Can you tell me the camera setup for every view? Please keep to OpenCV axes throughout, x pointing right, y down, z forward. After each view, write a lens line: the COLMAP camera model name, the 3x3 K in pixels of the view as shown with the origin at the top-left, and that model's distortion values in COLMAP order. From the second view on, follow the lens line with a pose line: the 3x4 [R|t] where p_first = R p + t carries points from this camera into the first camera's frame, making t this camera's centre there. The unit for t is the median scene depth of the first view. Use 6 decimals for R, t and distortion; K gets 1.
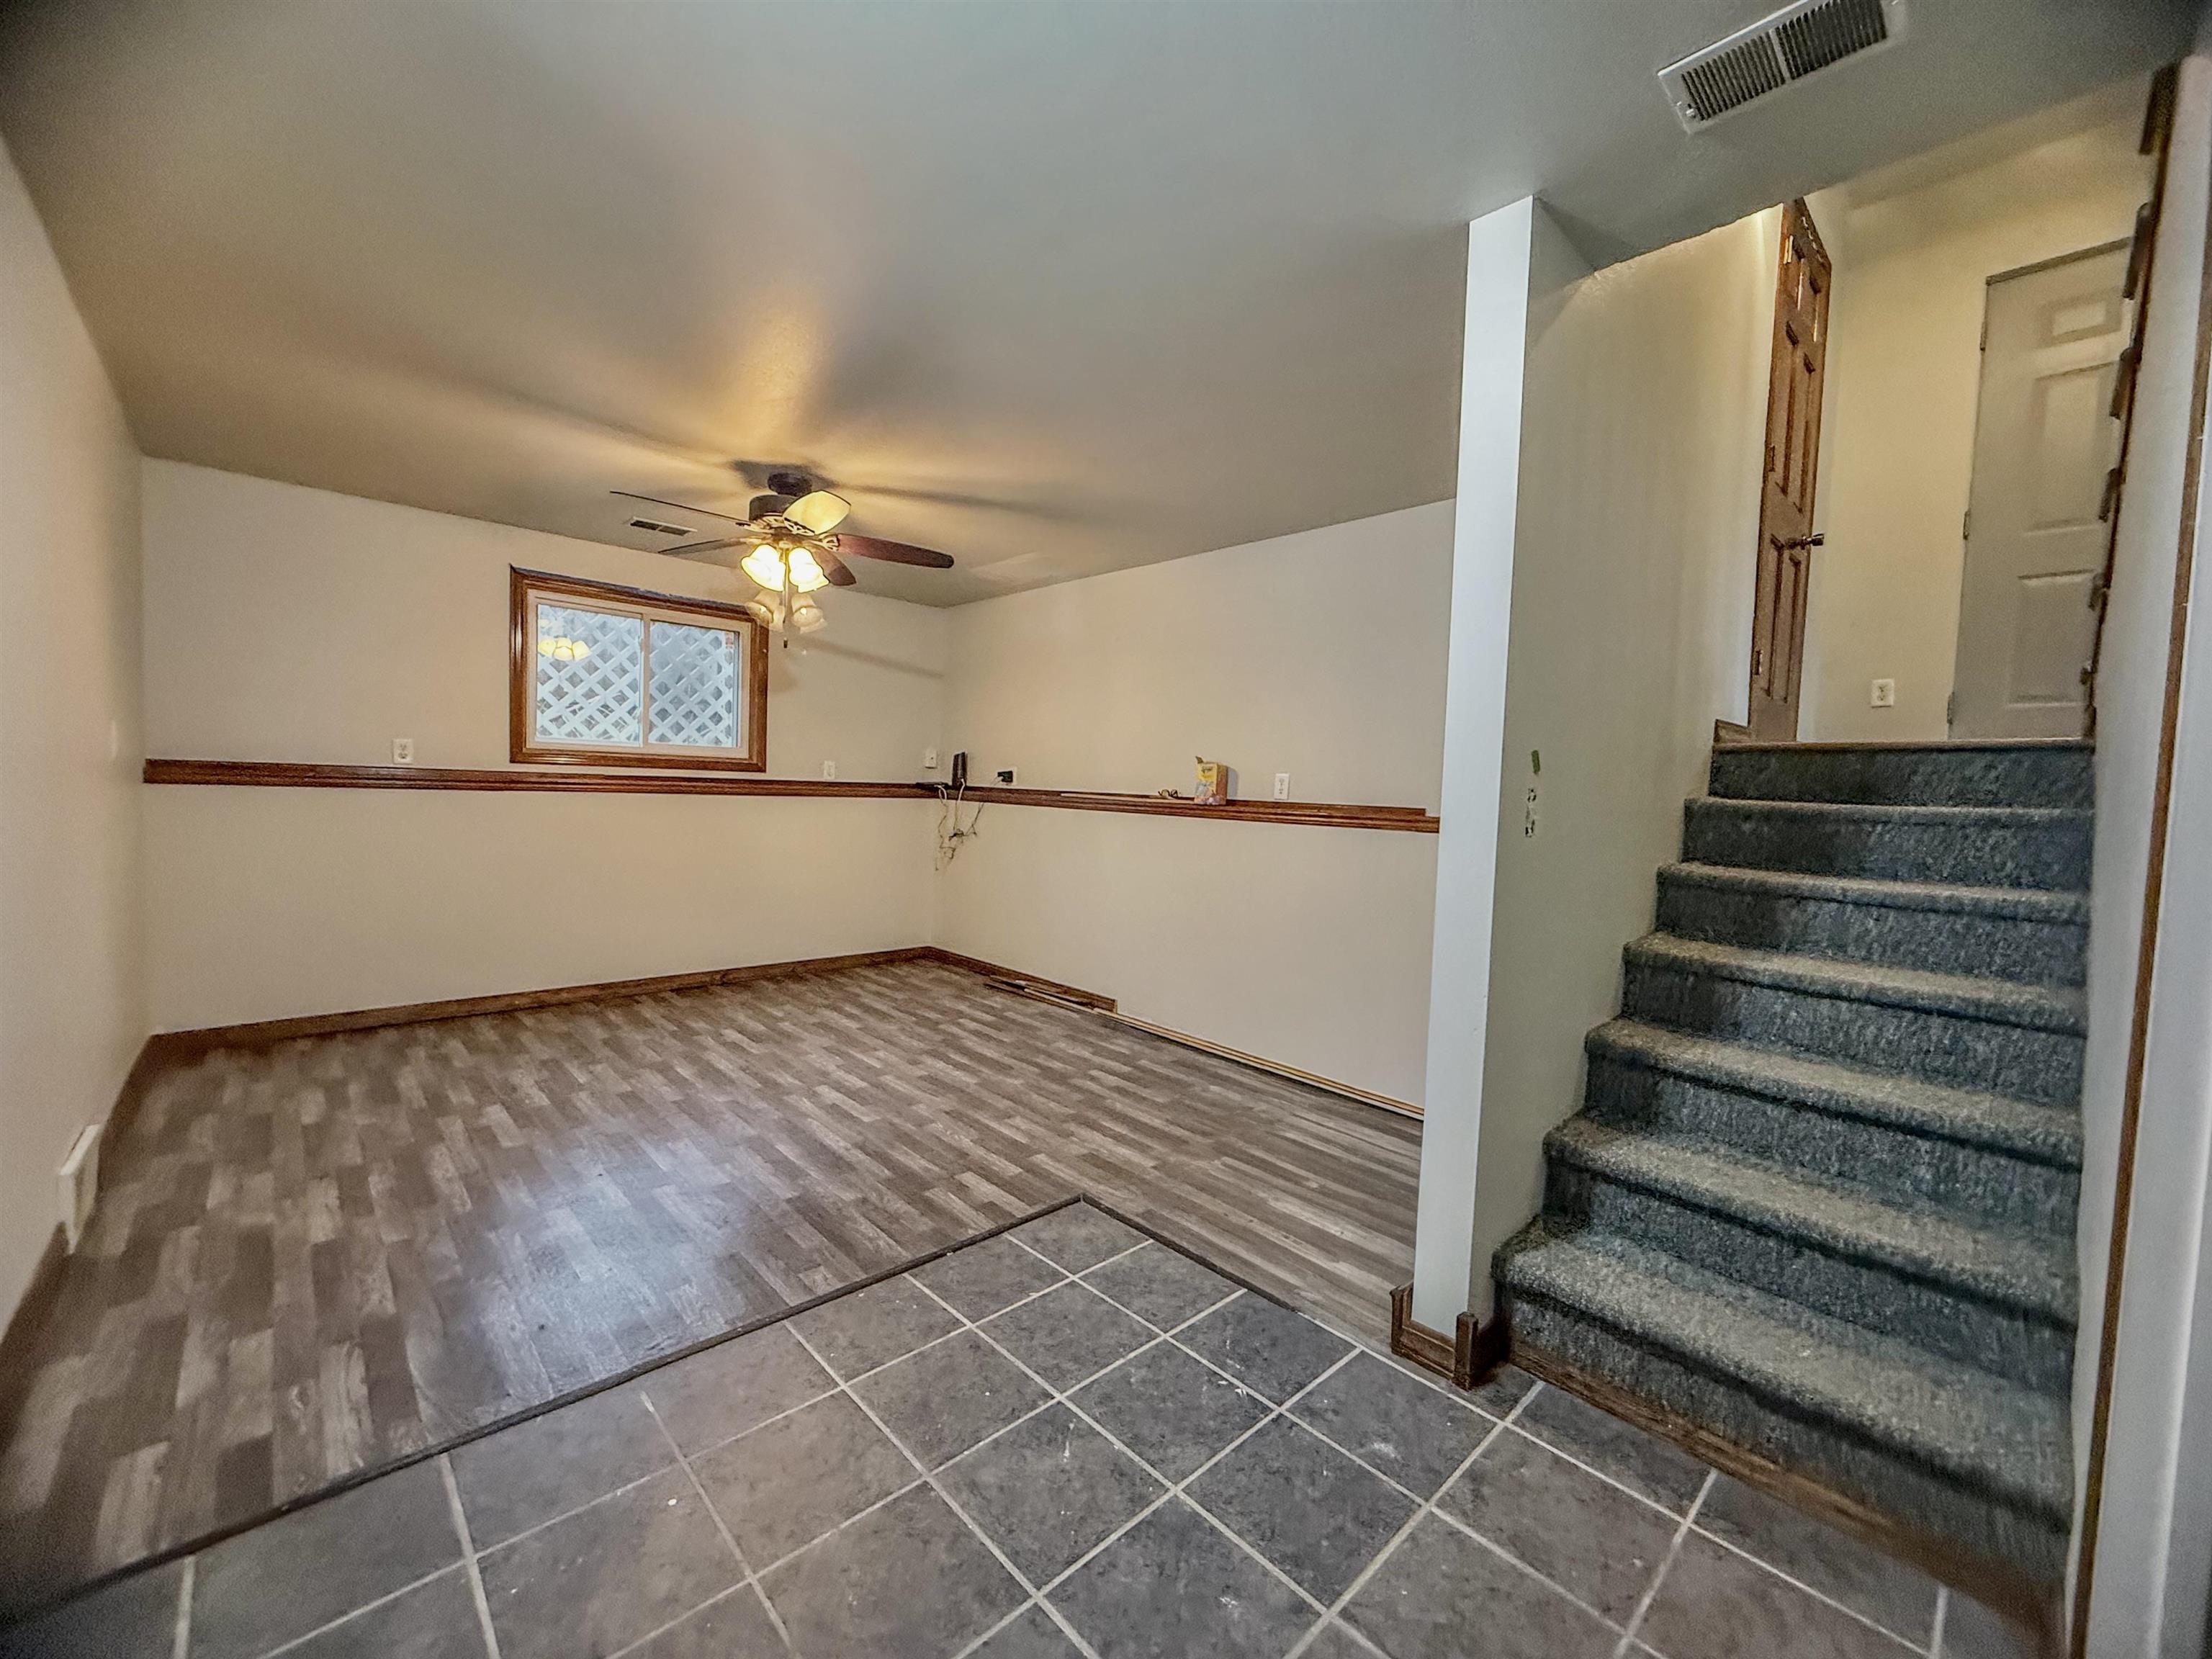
lens RADIAL K [[882.3, 0, 1104.6], [0, 882.3, 829.3], [0, 0, 1]] dist [0.001215, -0.000364]
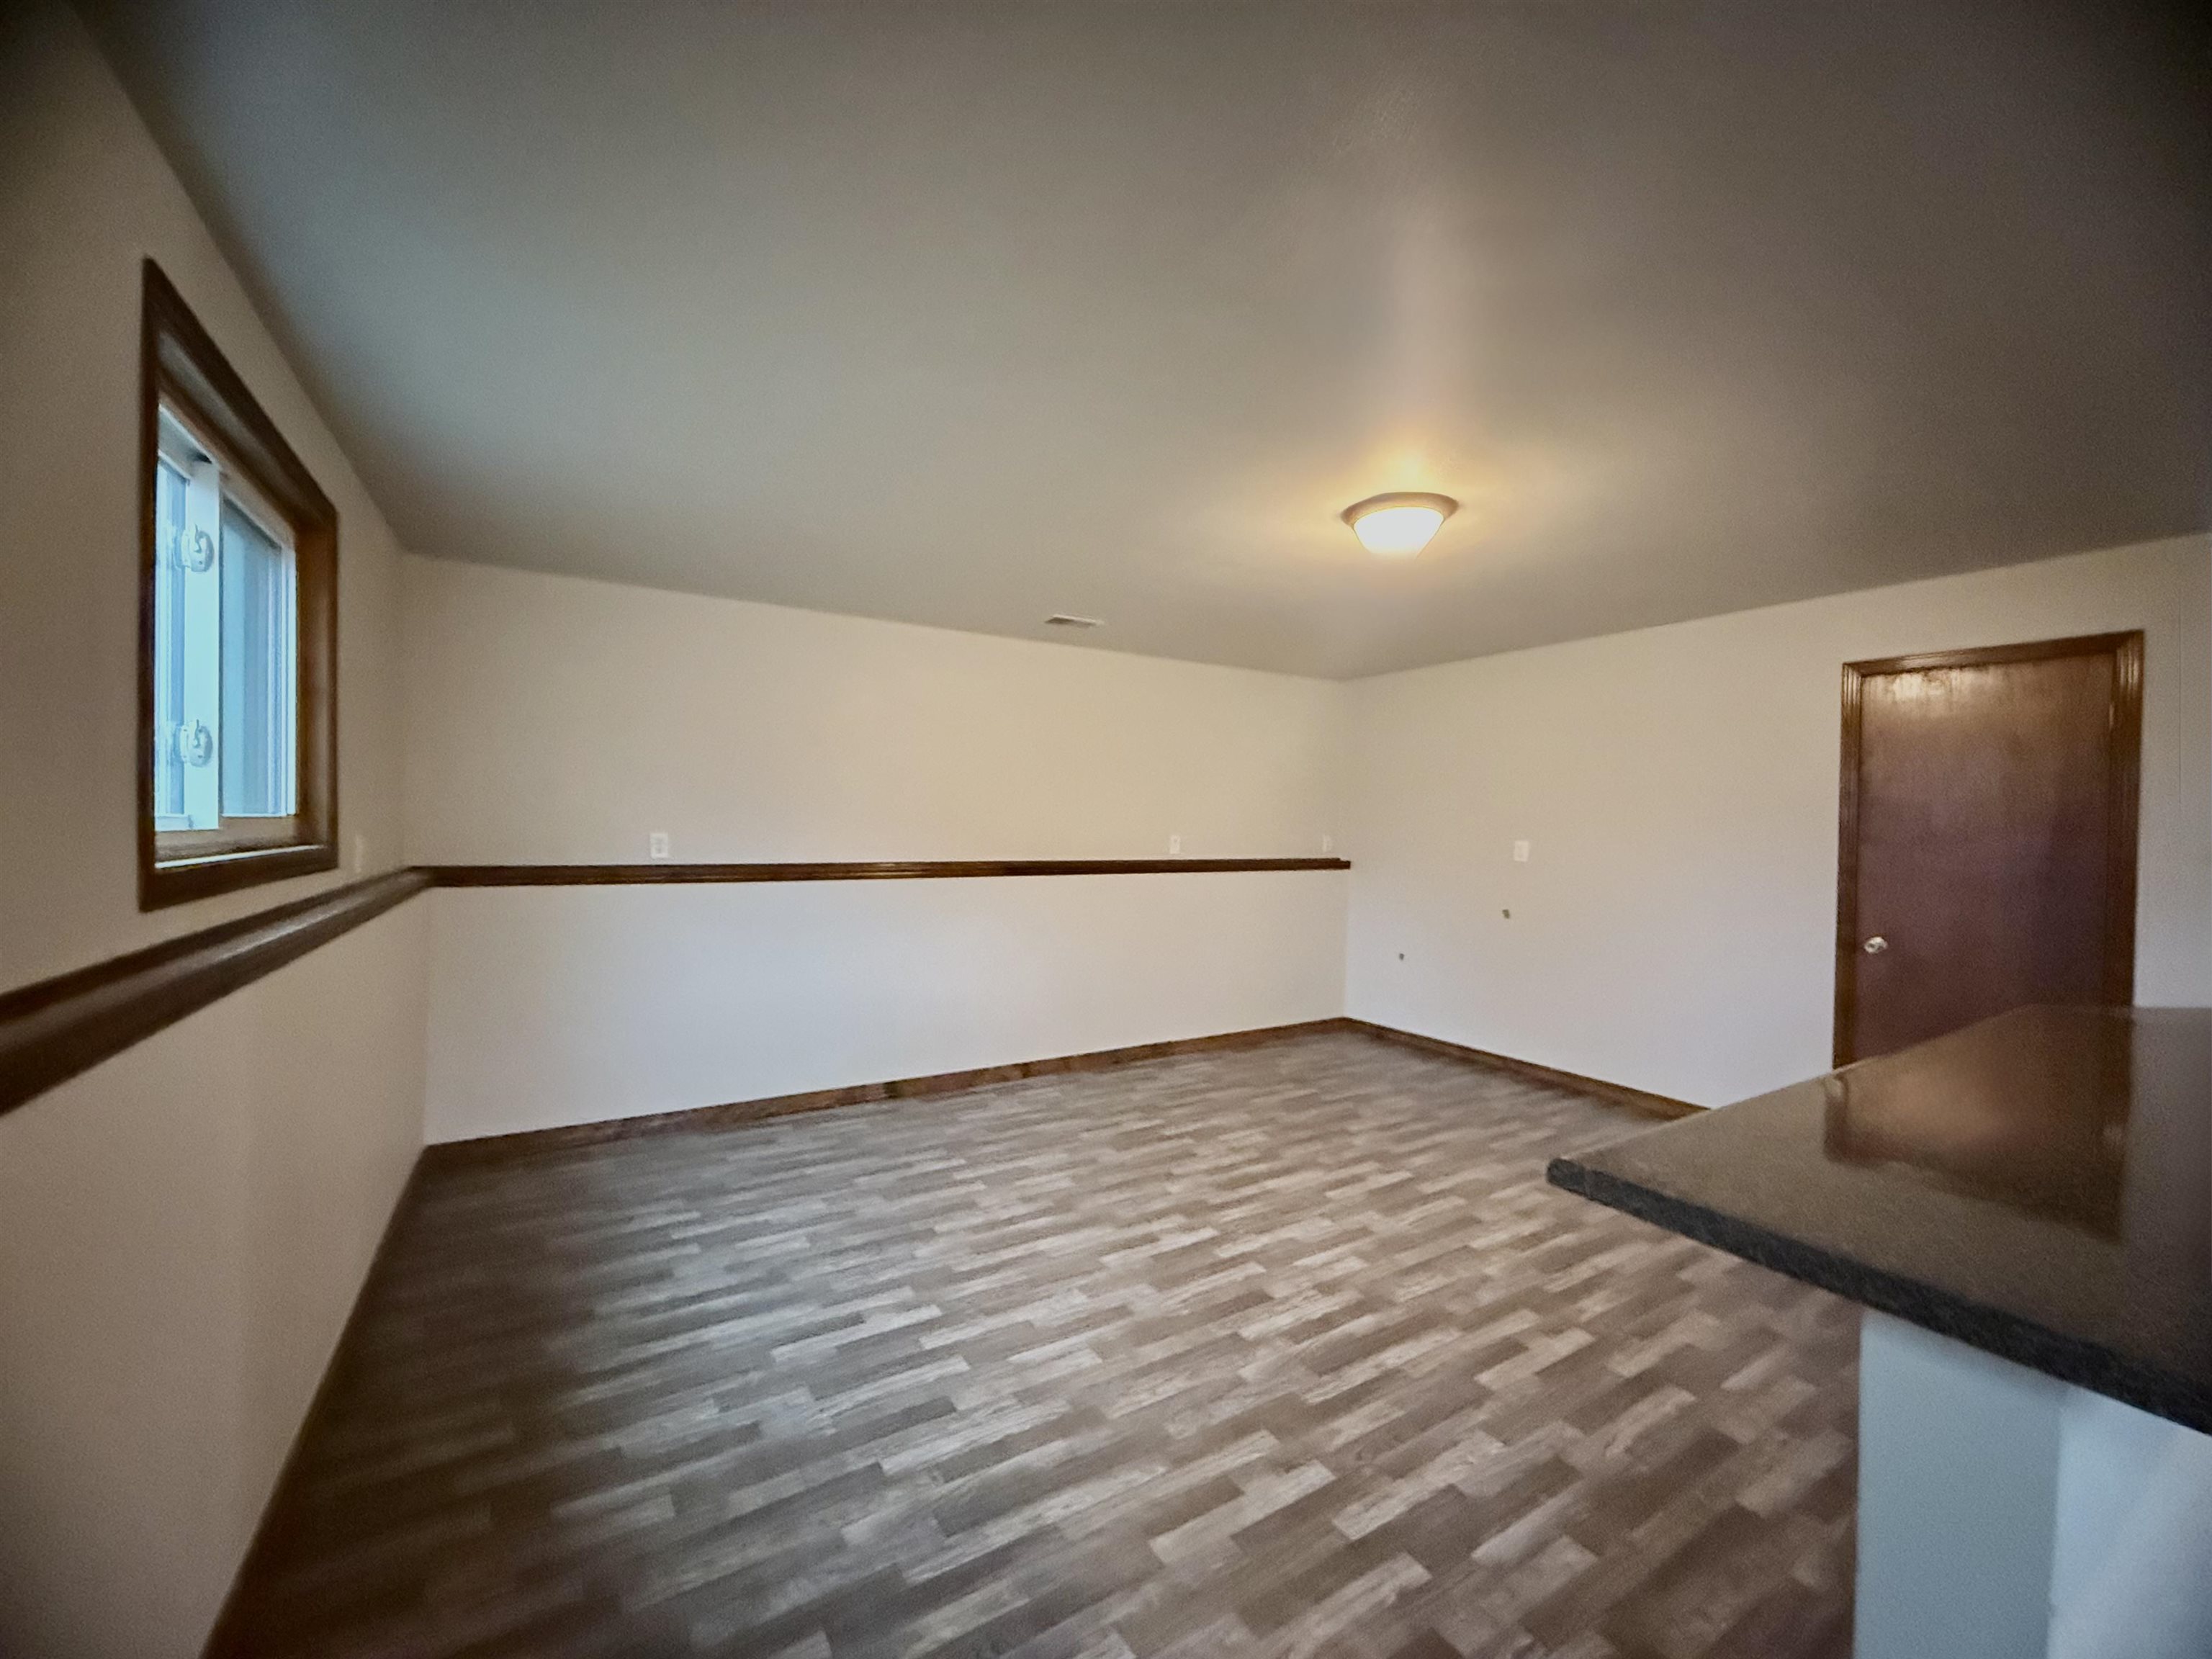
lens RADIAL K [[882.3, 0, 1104.6], [0, 882.3, 829.3], [0, 0, 1]] dist [0.001215, -0.000364]
pose [[-0.209951, -0.034398, -0.977107, 0.564315], [-0.063732, 0.997737, -0.021430, -0.078510], [0.975633, 0.057774, -0.211668, 1.049195]]
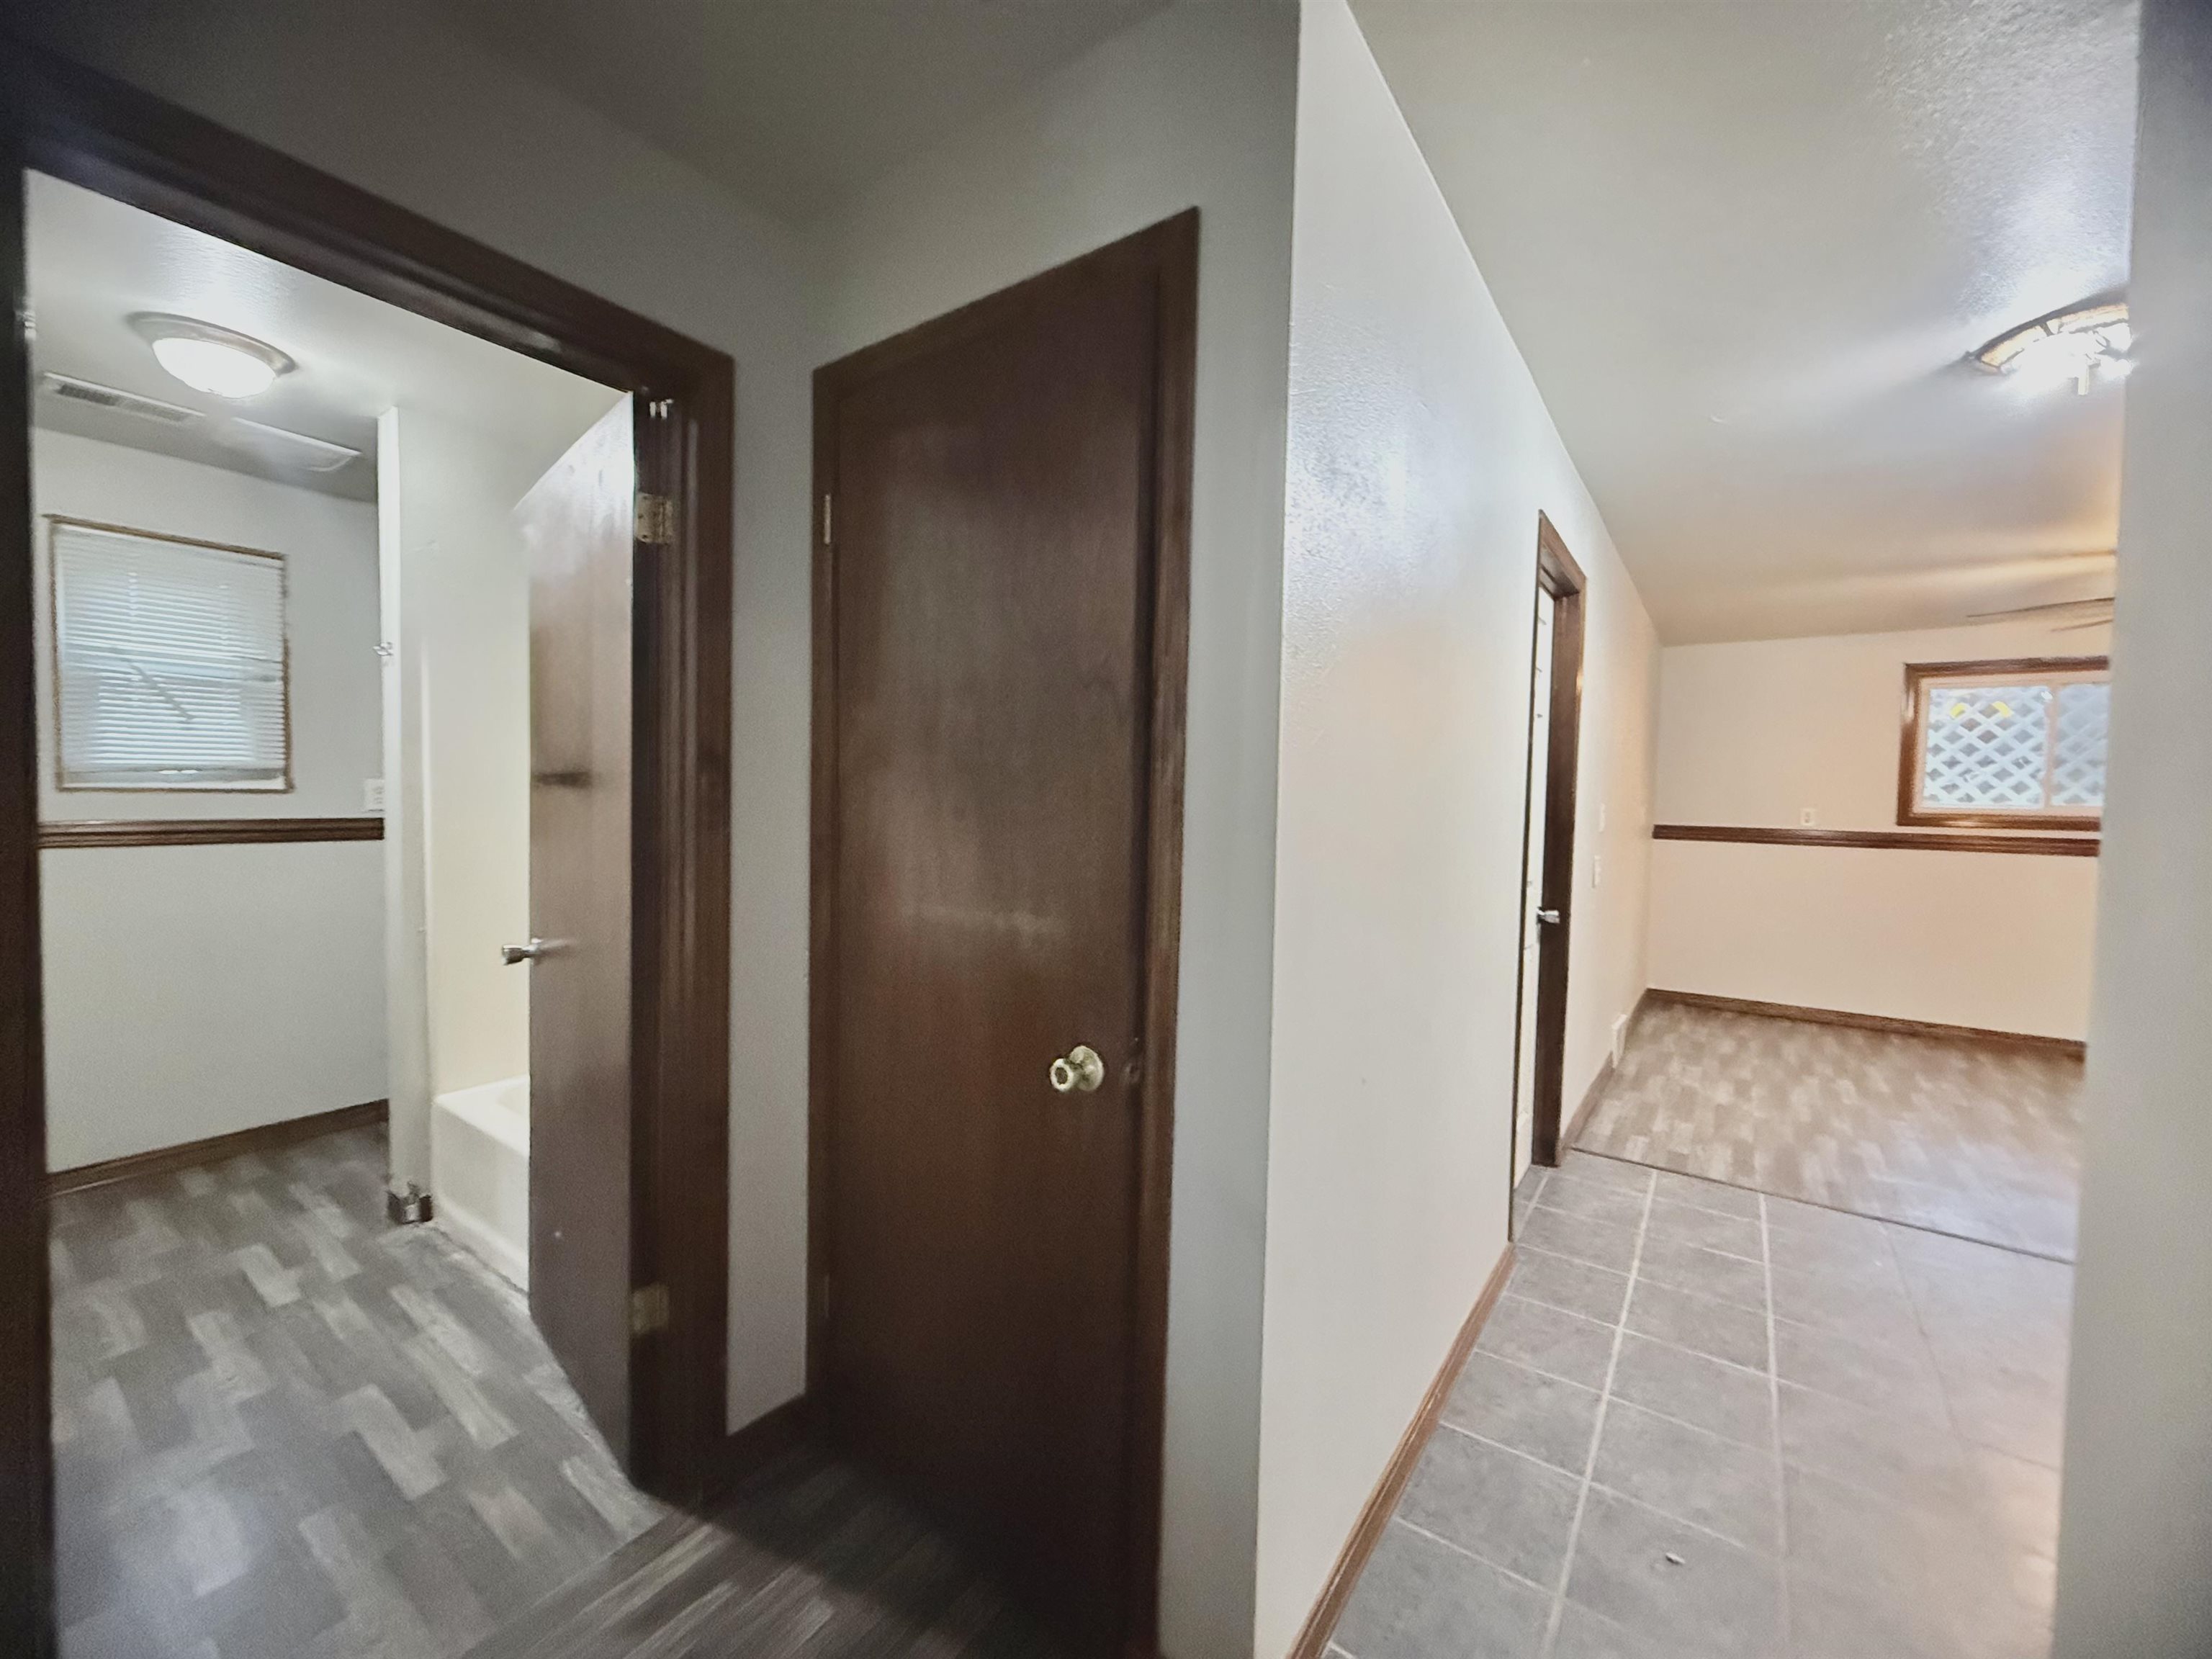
lens RADIAL K [[882.3, 0, 1104.6], [0, 882.3, 829.3], [0, 0, 1]] dist [0.001215, -0.000364]
pose [[0.192654, 0.008577, -0.981229, 0.380885], [-0.061728, 0.998087, -0.003396, 0.001180], [0.979323, 0.061223, 0.192815, -0.367247]]
